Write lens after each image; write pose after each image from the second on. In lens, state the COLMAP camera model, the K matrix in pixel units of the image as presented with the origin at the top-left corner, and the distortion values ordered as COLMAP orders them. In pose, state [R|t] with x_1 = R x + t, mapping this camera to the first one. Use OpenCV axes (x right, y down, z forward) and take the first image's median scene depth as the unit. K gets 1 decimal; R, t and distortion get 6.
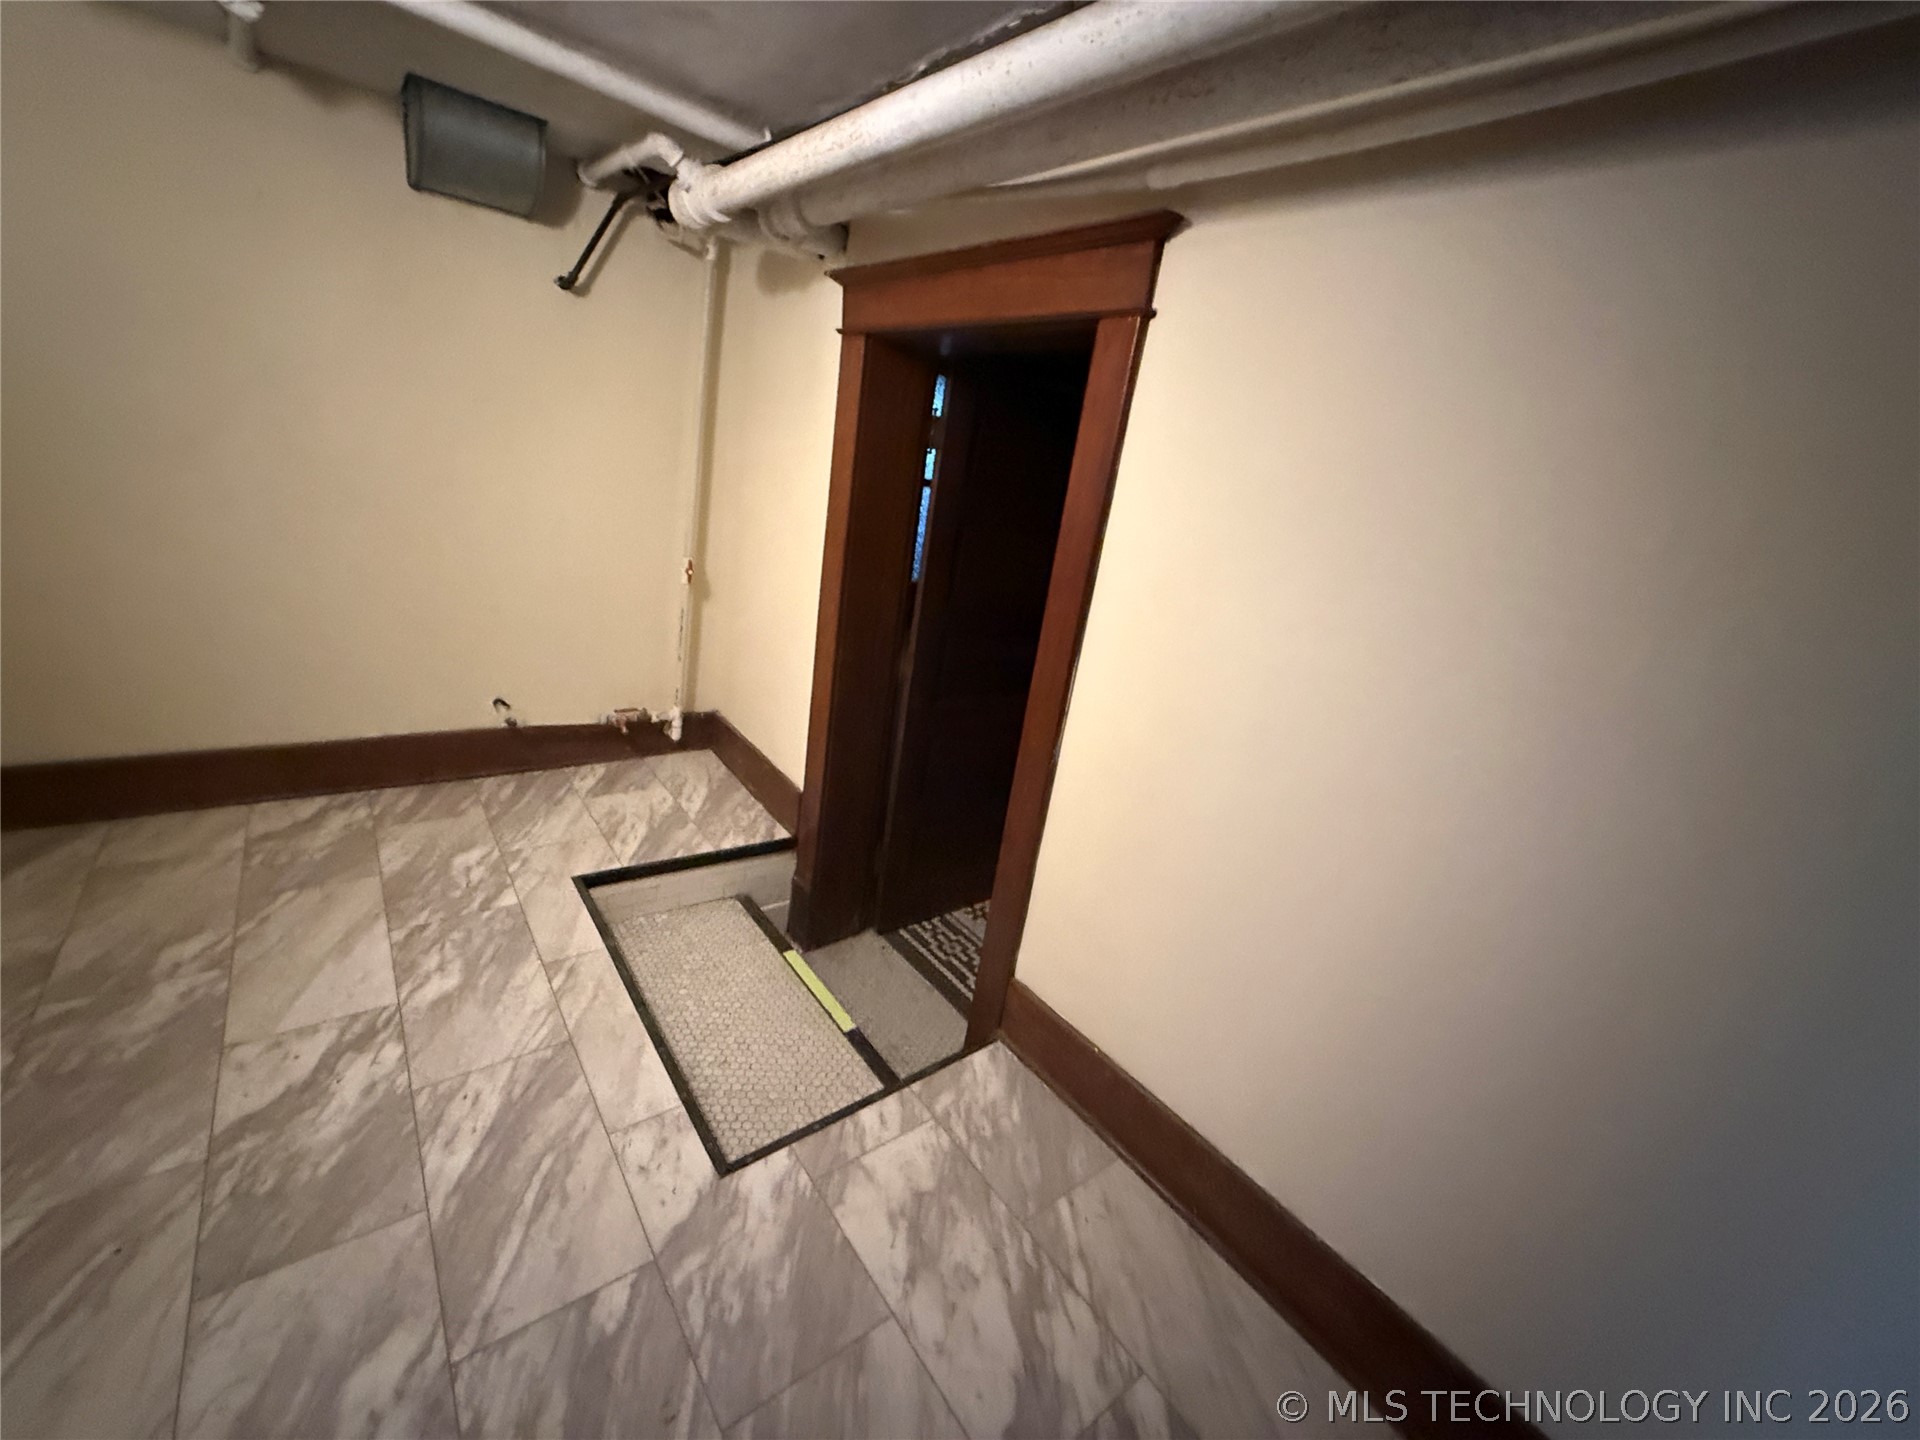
lens RADIAL K [[764.8, 0, 958.5], [0, 764.8, 720.1], [0, 0, 1]] dist [0.000227, 0.000572]
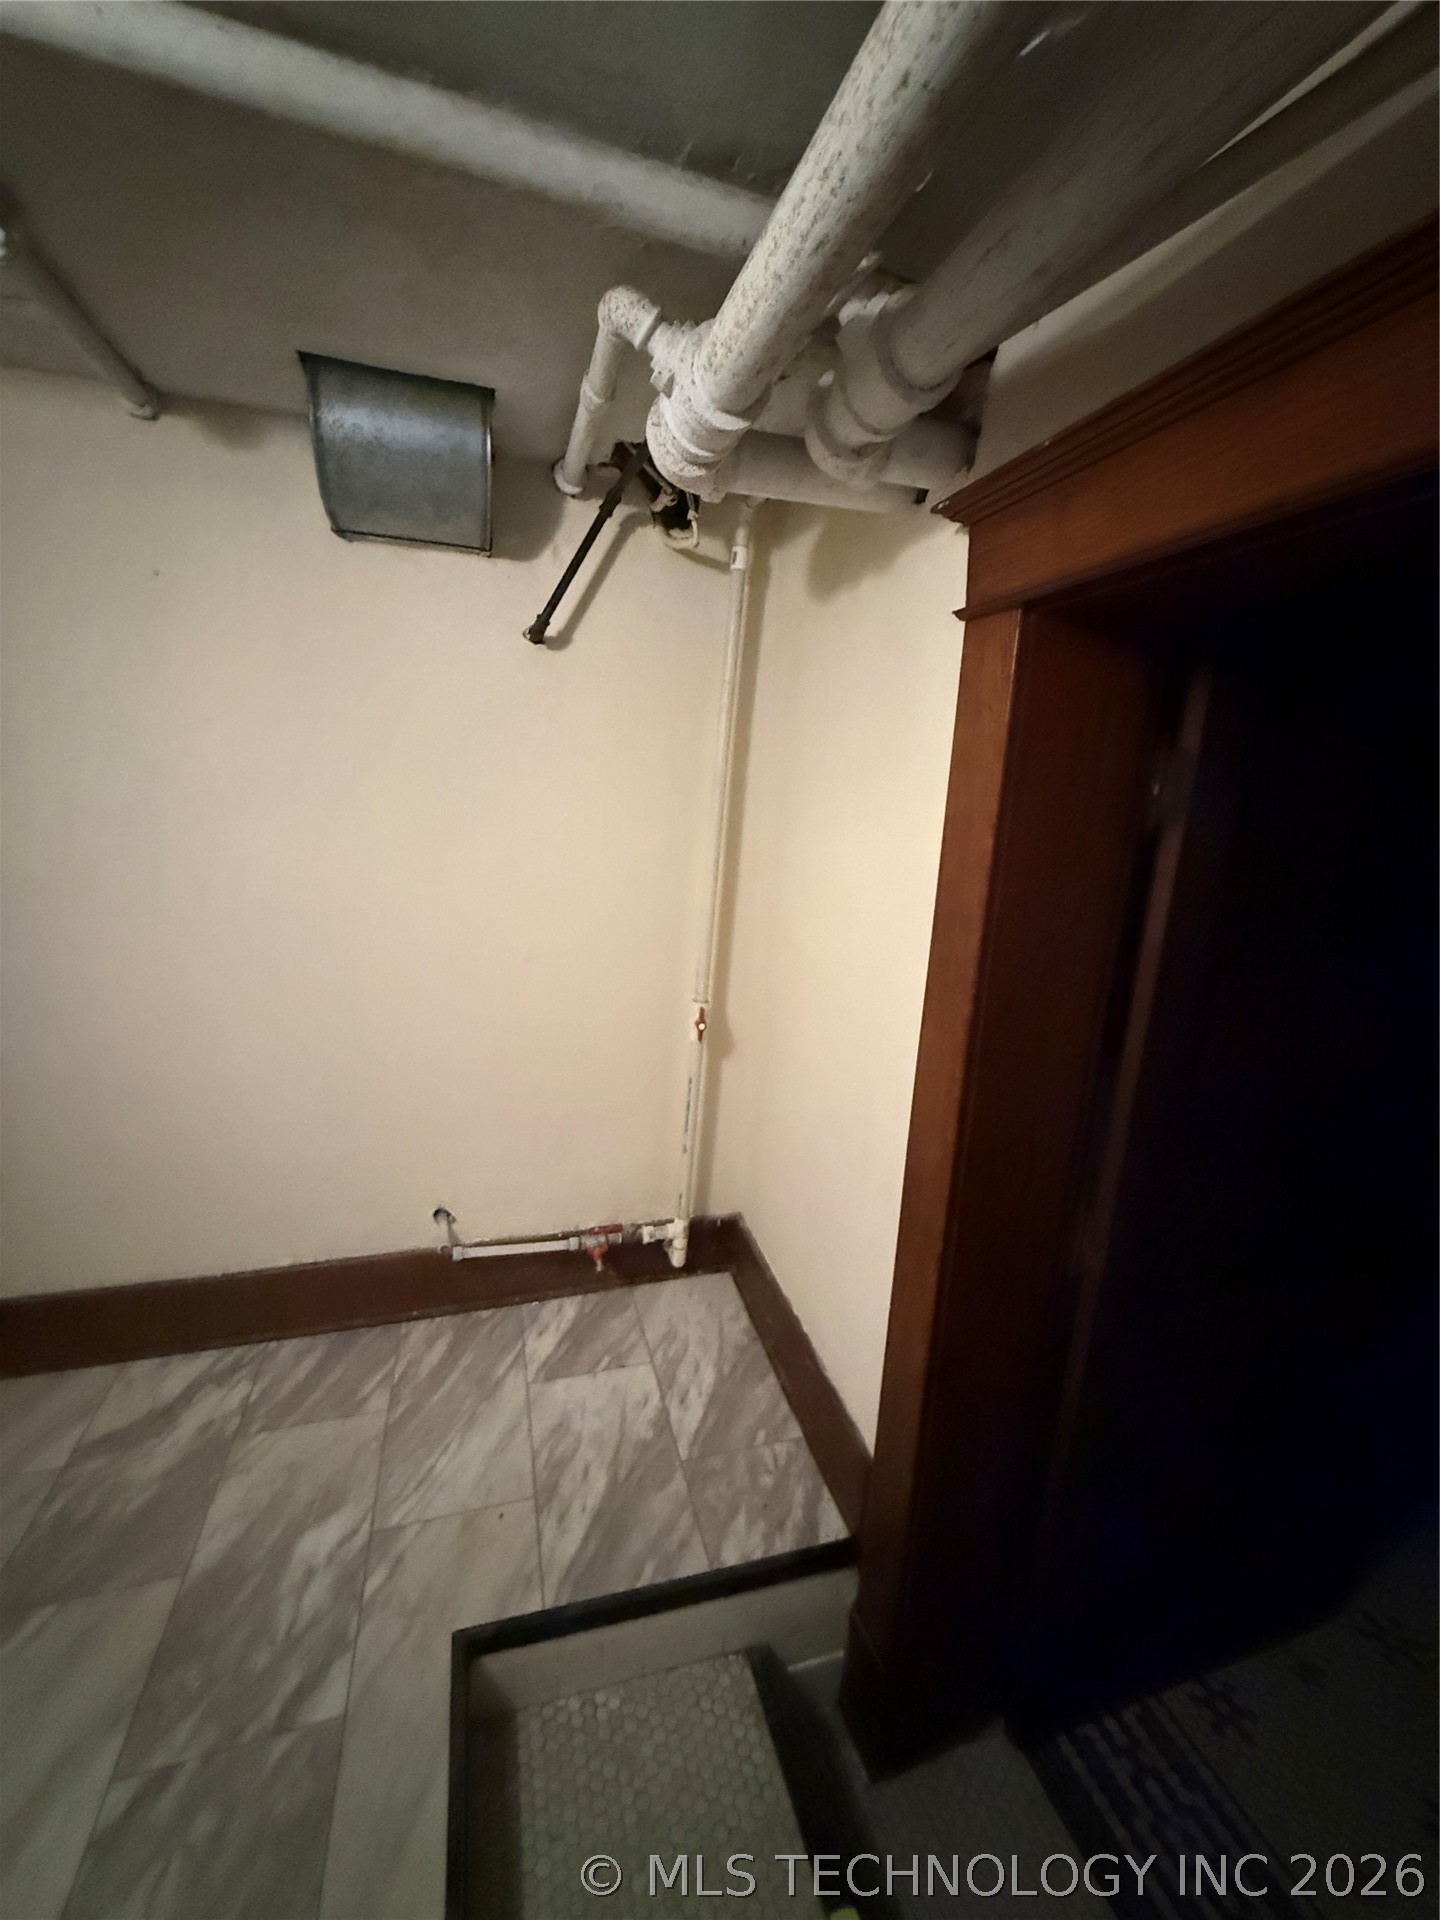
lens RADIAL K [[764.8, 0, 718.0], [0, 764.8, 956.0], [0, 0, 1]] dist [0.000227, 0.000572]
pose [[0.928440, -0.016783, -0.371103, -0.103835], [-0.036408, 0.990059, -0.135861, -0.184323], [0.369694, 0.139650, 0.918599, 0.441810]]
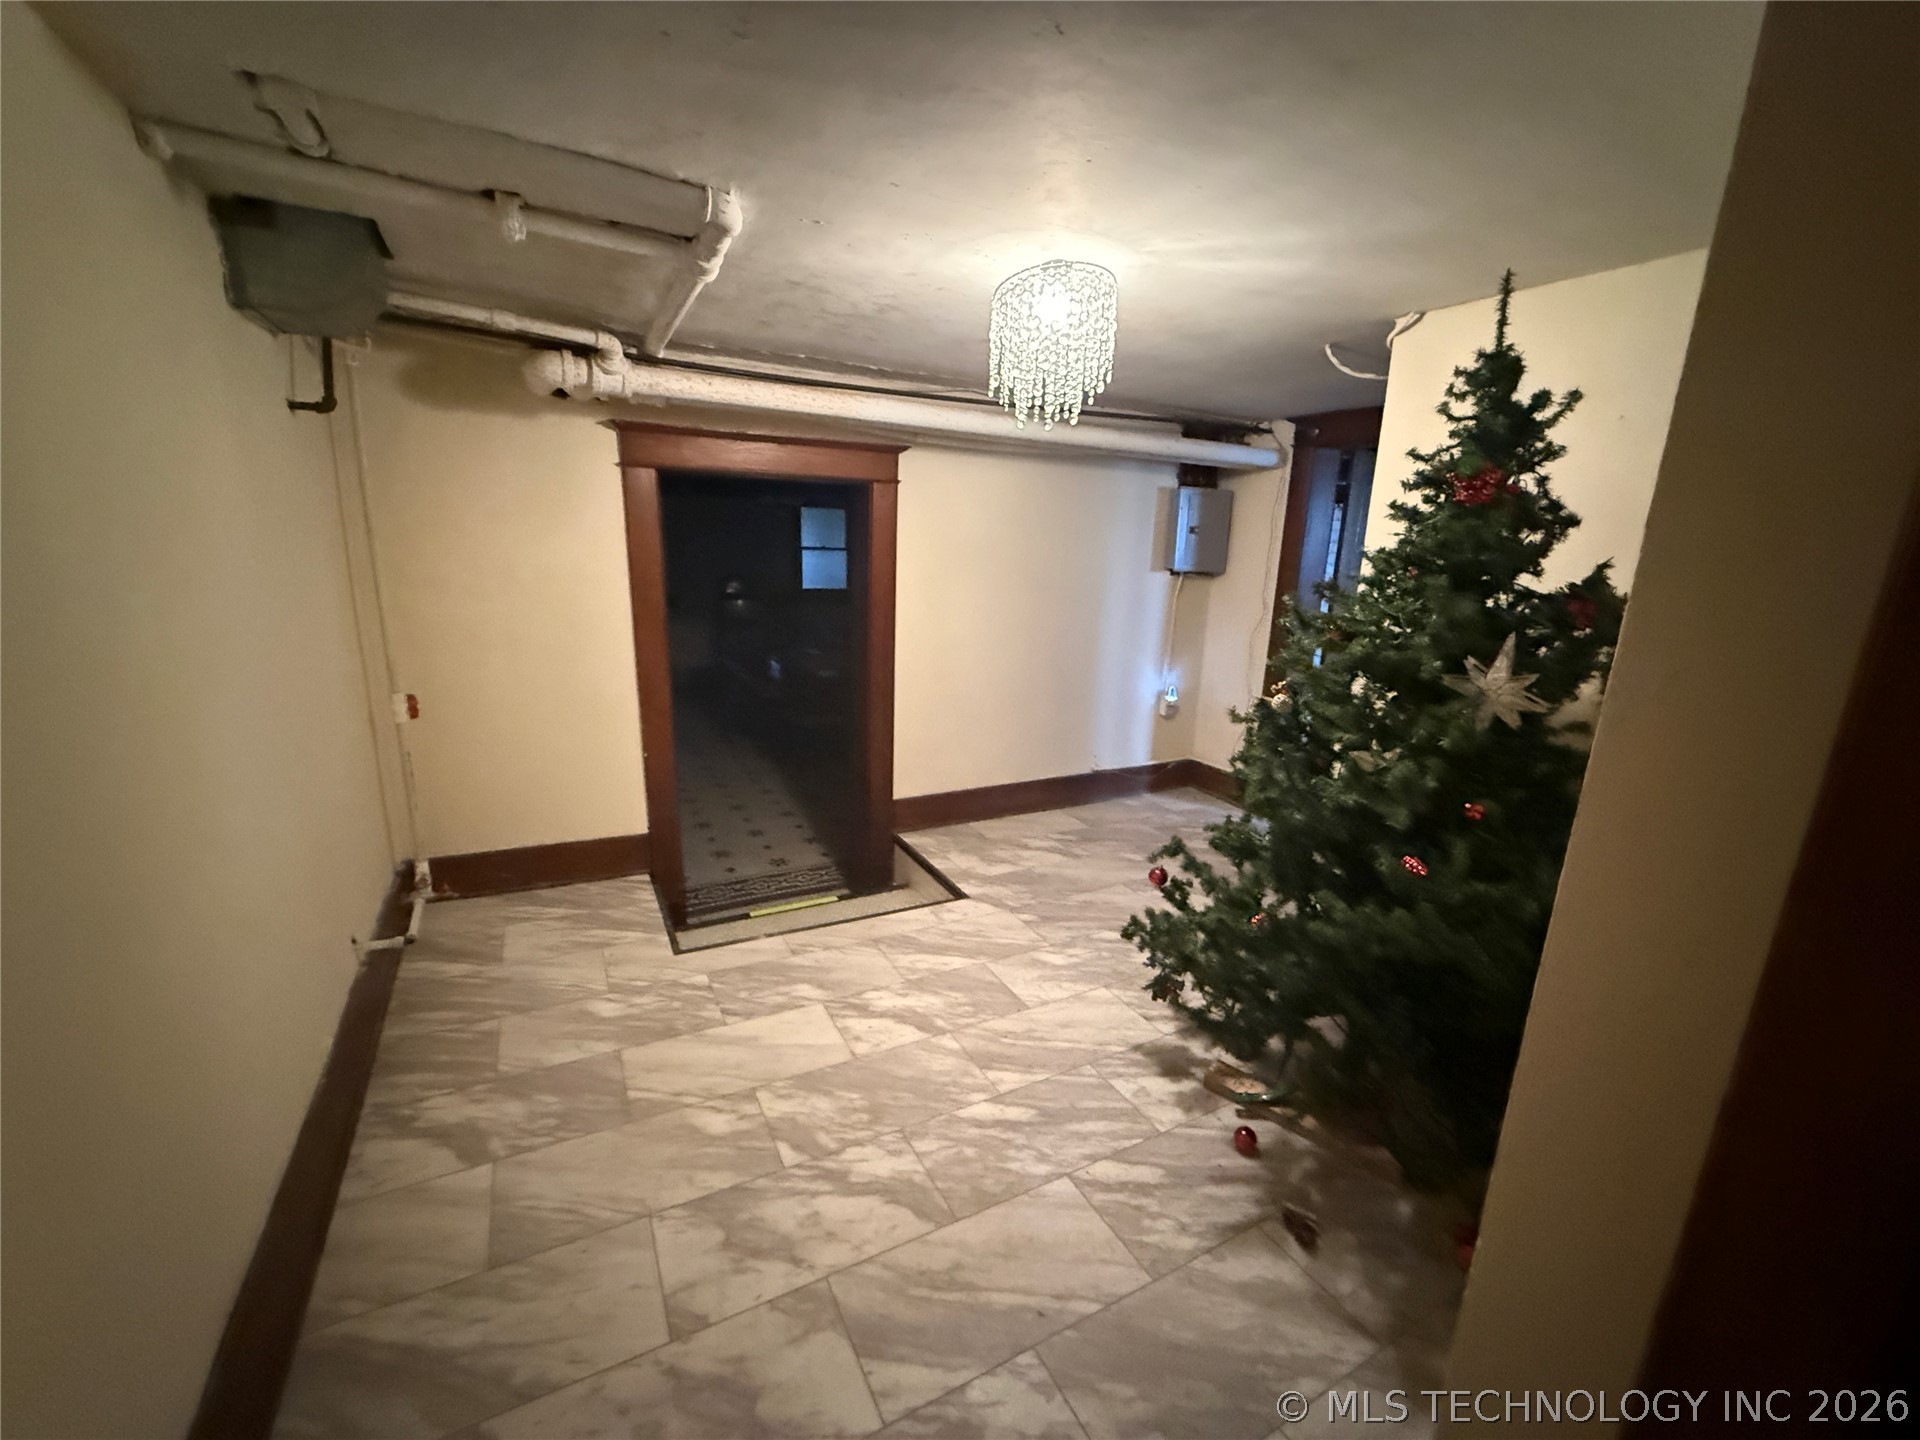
lens RADIAL K [[764.8, 0, 953.8], [0, 764.8, 724.1], [0, 0, 1]] dist [0.000227, 0.000572]
pose [[0.174882, -0.362288, 0.915513, -1.196479], [0.303877, 0.904309, 0.299808, -0.283118], [-0.936523, 0.225773, 0.268238, 0.205360]]
